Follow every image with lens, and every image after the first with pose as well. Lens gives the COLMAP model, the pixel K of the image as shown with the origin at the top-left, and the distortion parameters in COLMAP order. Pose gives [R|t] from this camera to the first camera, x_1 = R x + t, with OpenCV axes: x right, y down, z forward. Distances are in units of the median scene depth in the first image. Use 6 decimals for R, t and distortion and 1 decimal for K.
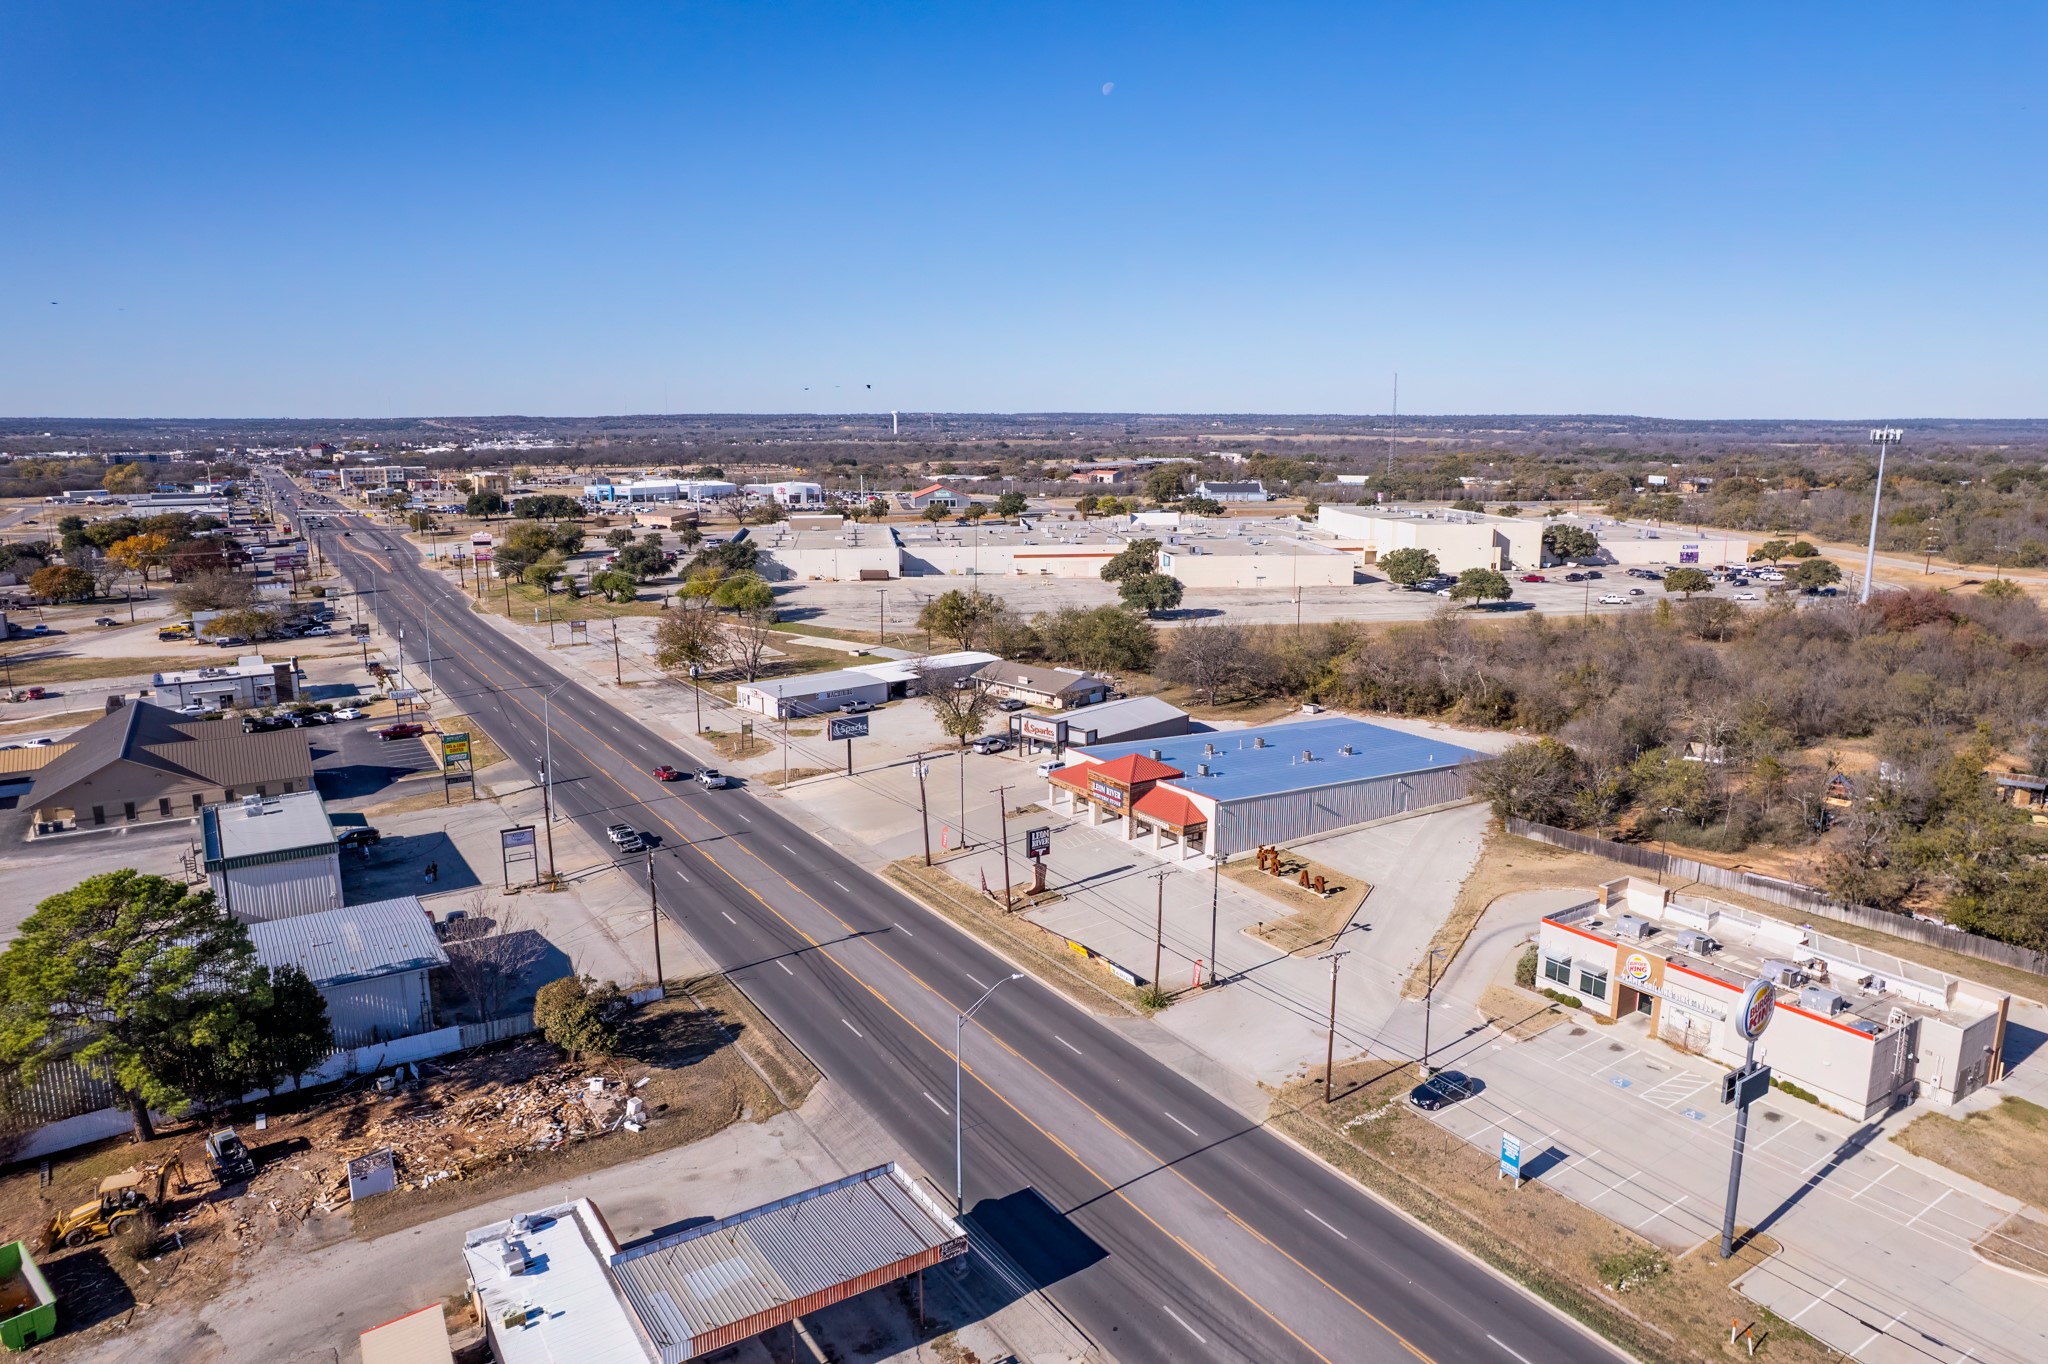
lens RADIAL K [[1318.9, 0, 1030.9], [0, 1318.9, 686.2], [0, 0, 1]] dist [-0.067240, 0.053293]
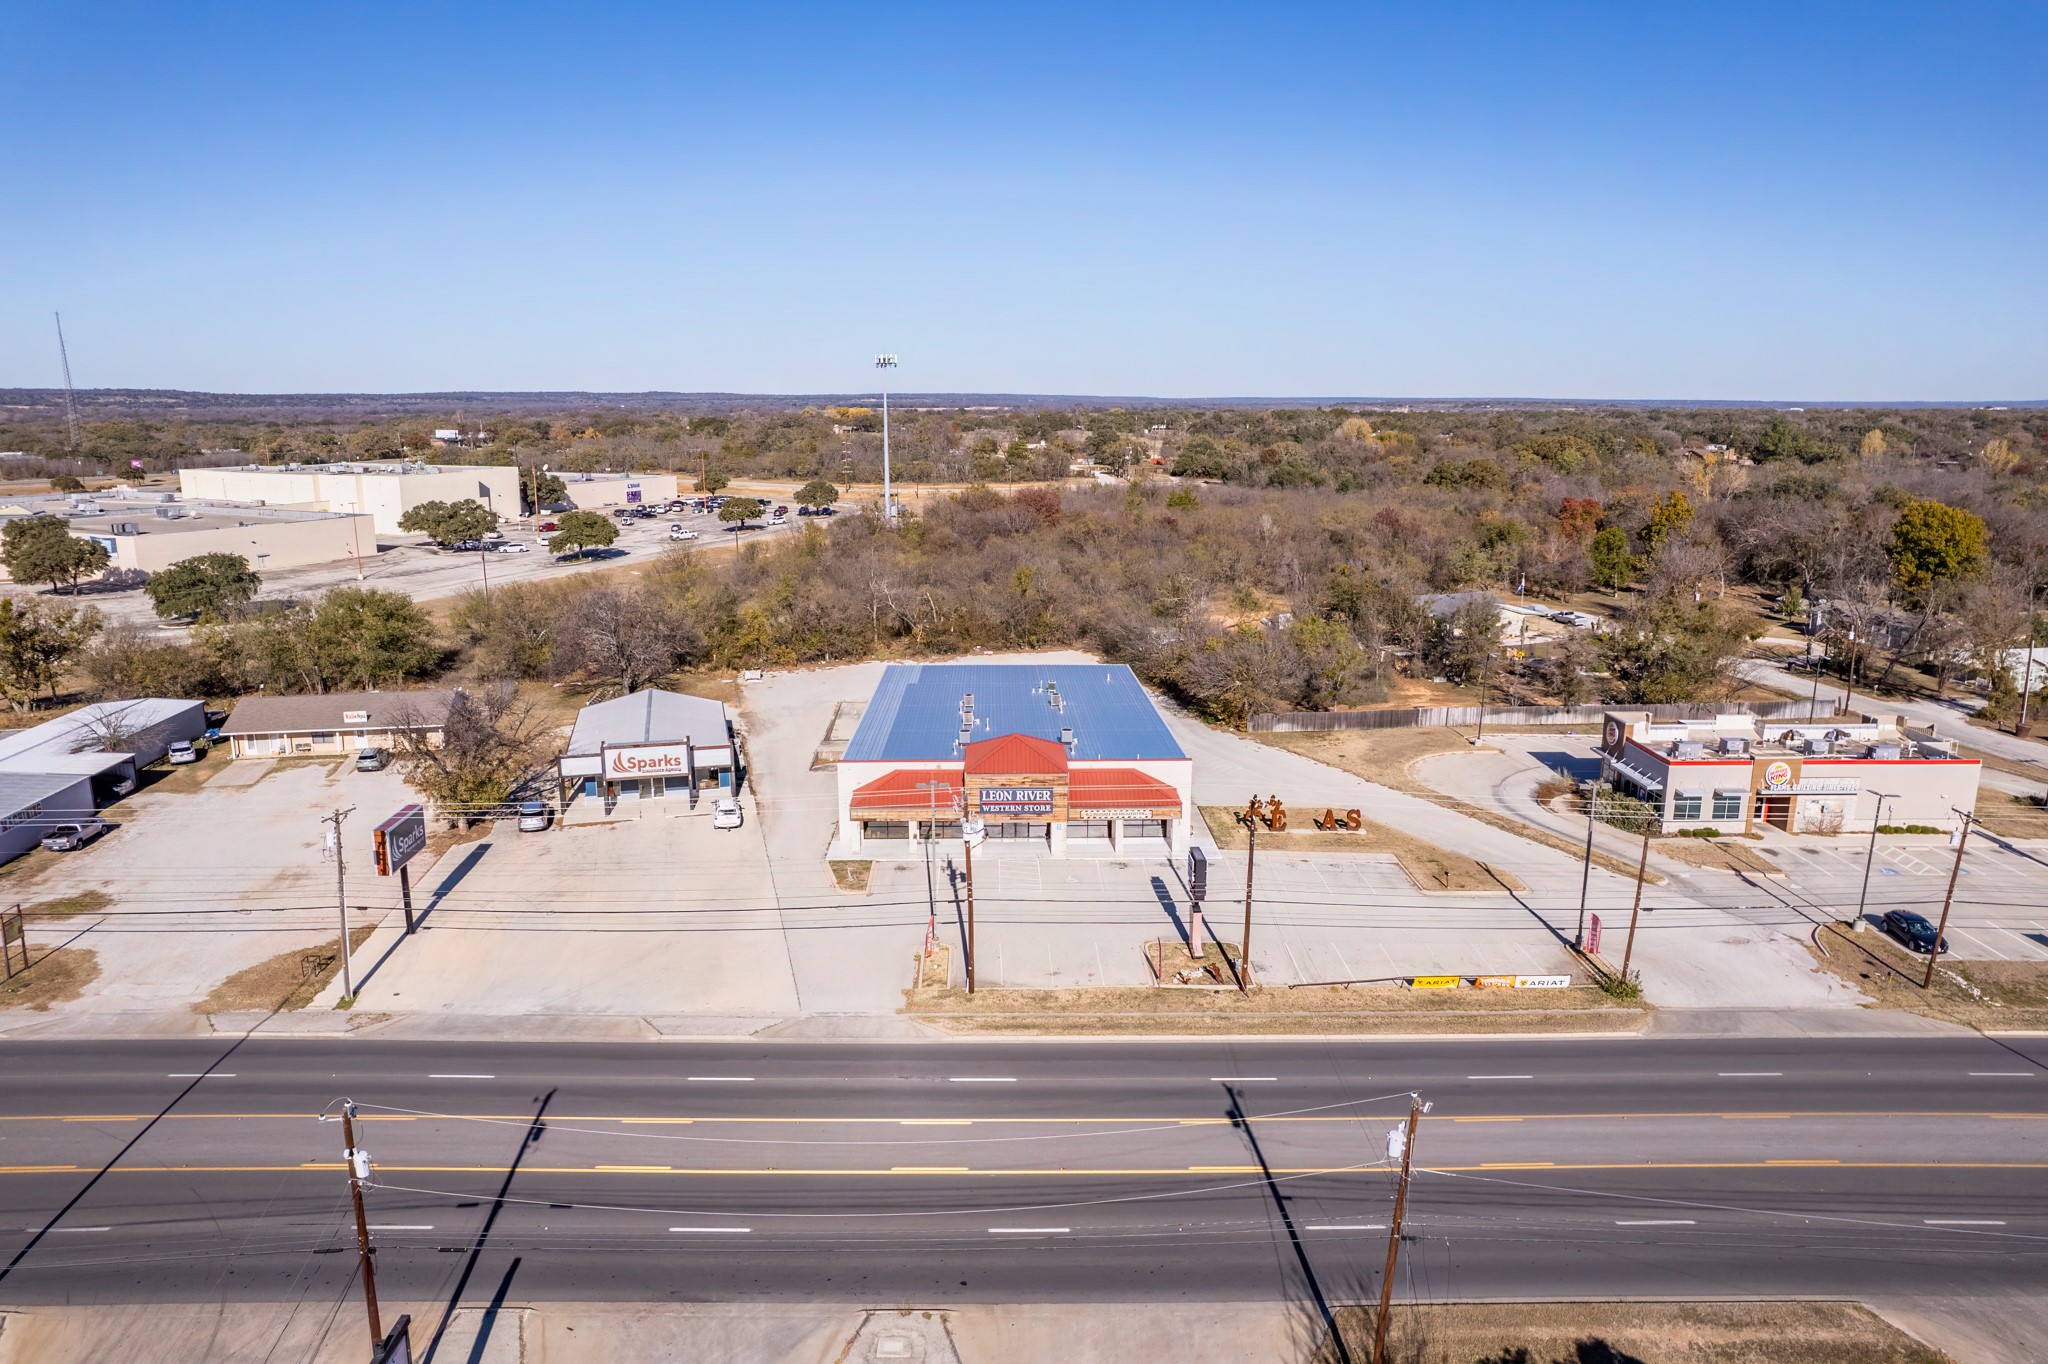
lens RADIAL K [[1313.1, 0, 1032.4], [0, 1313.1, 692.0], [0, 0, 1]] dist [-0.073123, 0.059452]
pose [[0.527504, -0.184293, 0.829323, -0.515671], [0.165103, 0.979814, 0.112719, -0.048690], [-0.833355, 0.077464, 0.547283, 0.679012]]
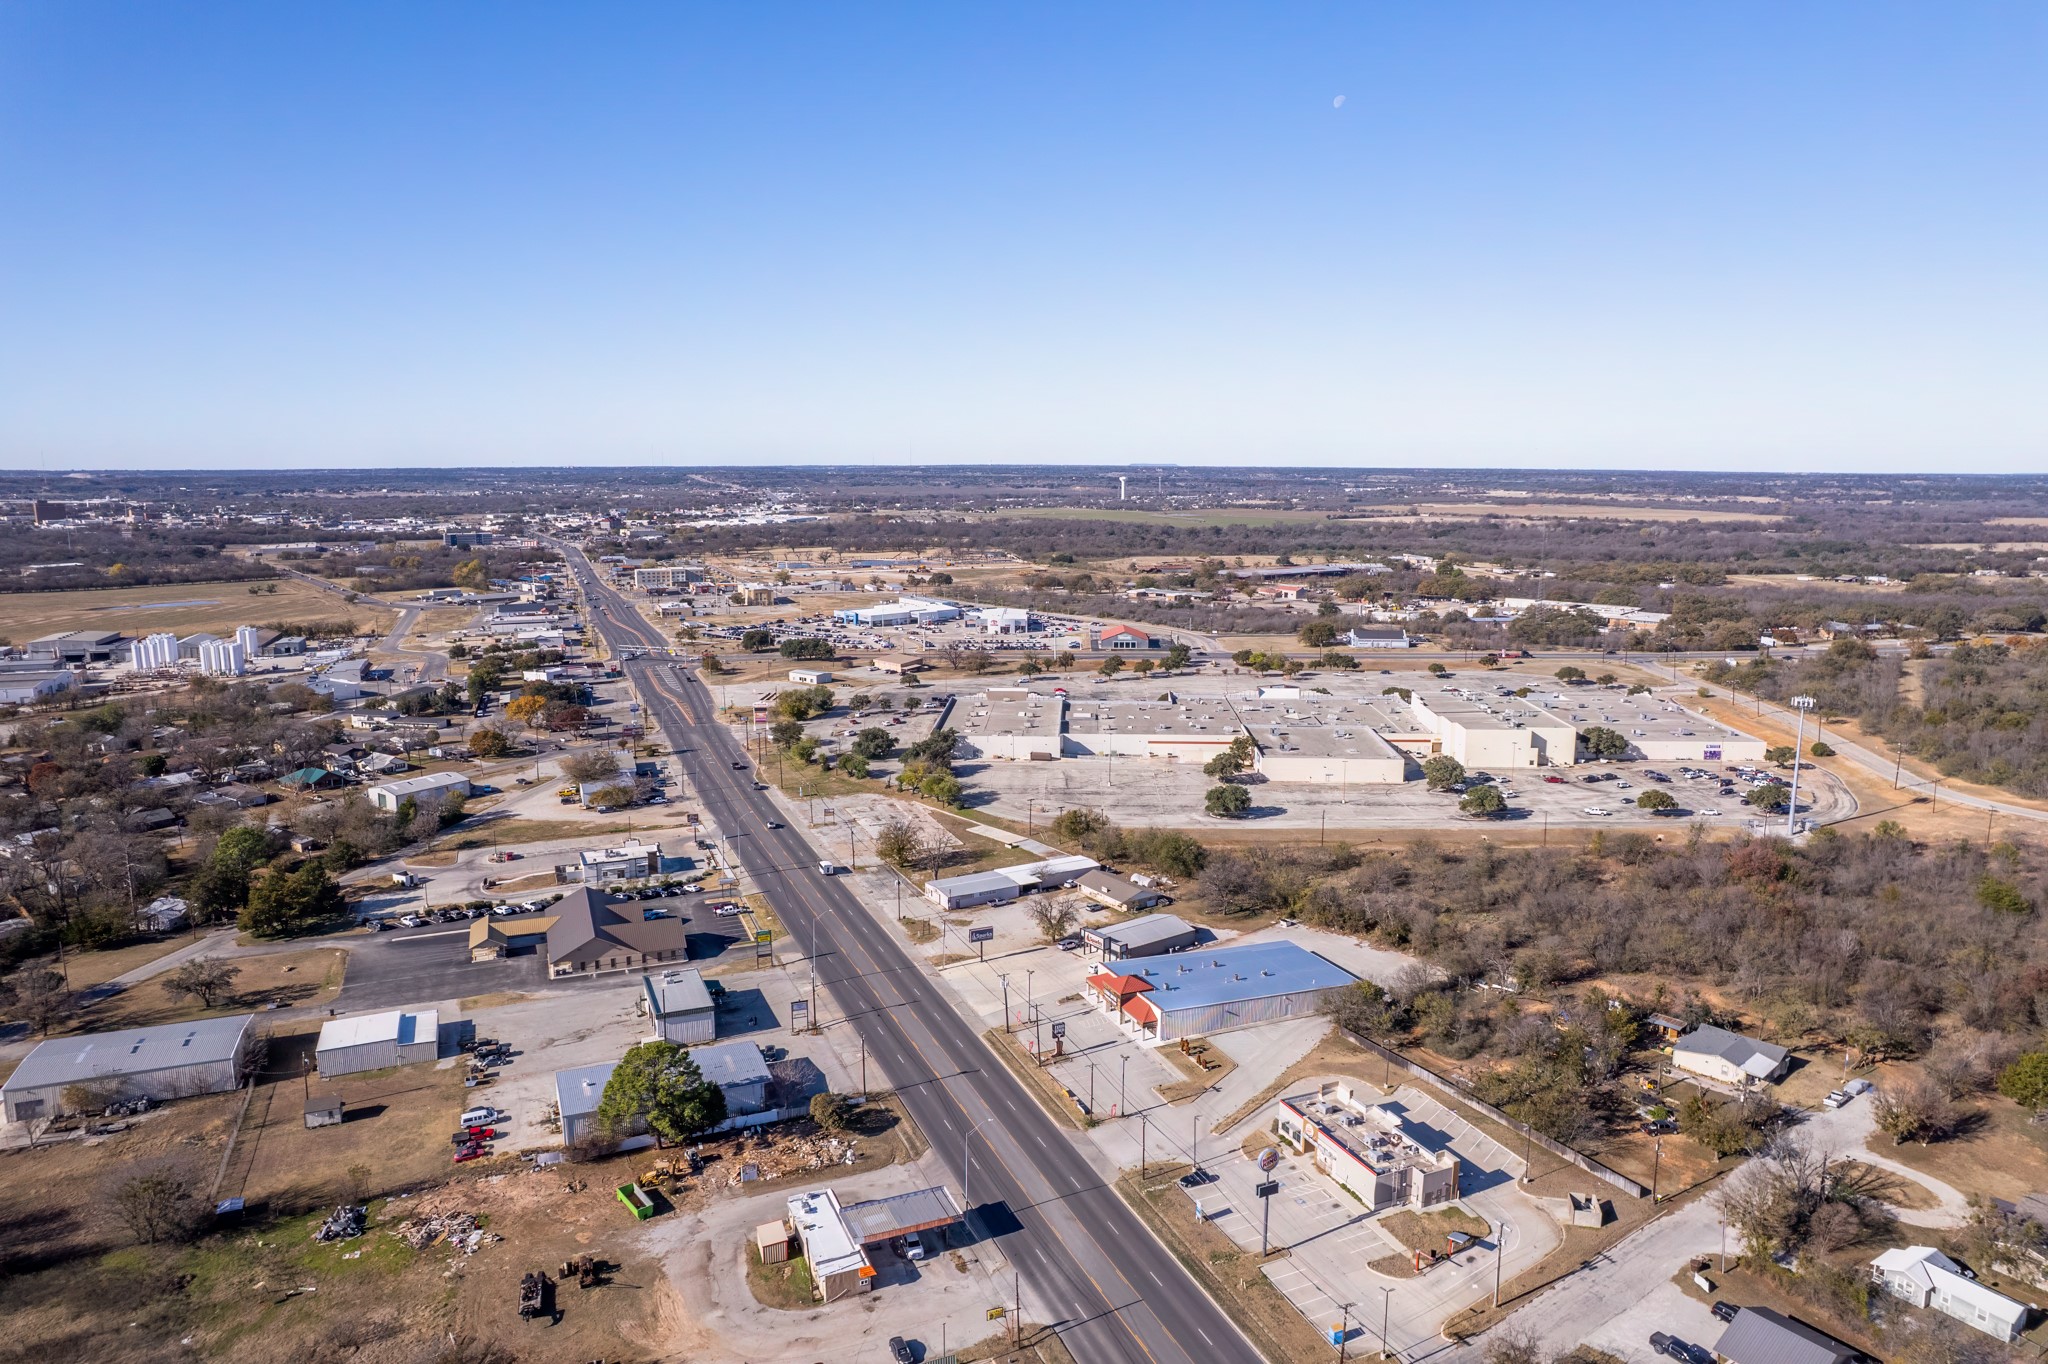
lens RADIAL K [[1313.1, 0, 1032.4], [0, 1313.1, 692.0], [0, 0, 1]] dist [-0.073123, 0.059452]
pose [[0.984646, 0.033059, -0.171402, 0.265557], [-0.037708, 0.999002, -0.023941, -0.313072], [0.170439, 0.030036, 0.984910, -0.862432]]
